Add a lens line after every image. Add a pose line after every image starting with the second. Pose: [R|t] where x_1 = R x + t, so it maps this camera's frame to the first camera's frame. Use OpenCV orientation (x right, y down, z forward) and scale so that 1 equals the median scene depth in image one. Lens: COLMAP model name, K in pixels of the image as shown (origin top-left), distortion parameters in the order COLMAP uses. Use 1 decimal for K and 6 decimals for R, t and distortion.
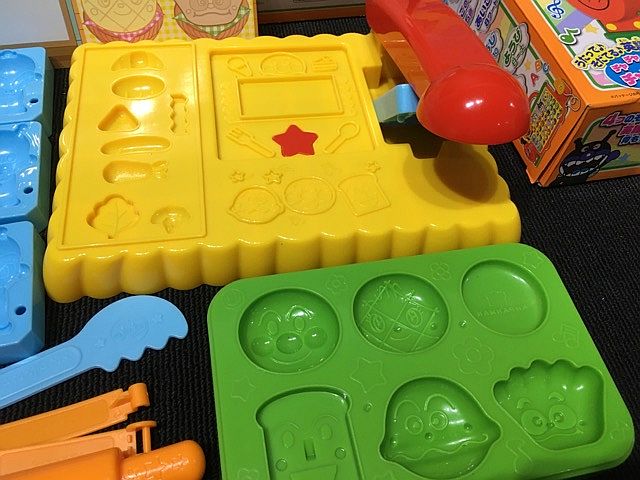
lens RADIAL K [[536.0, 0, 320.0], [0, 536.0, 240.0], [0, 0, 1]] dist [0.048259, -0.104329]
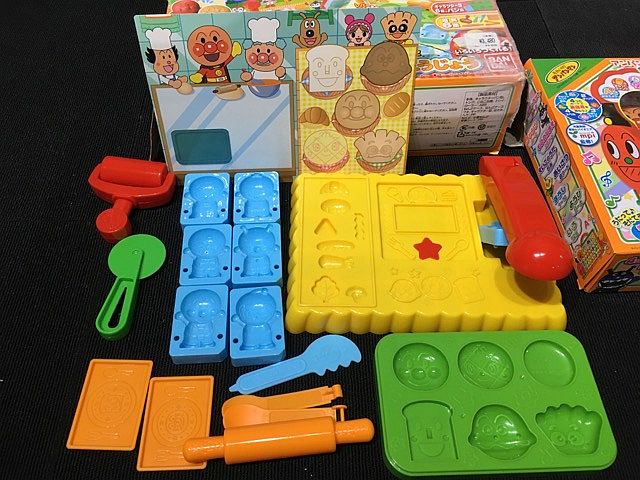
lens RADIAL K [[518.4, 0, 320.0], [0, 518.4, 240.0], [0, 0, 1]] dist [0.041382, -0.088496]
pose [[0.982915, 0.098930, -0.155213, -0.141875], [-0.103101, 0.994489, -0.019038, -0.165583], [0.152474, 0.034716, 0.987698, -0.696902]]
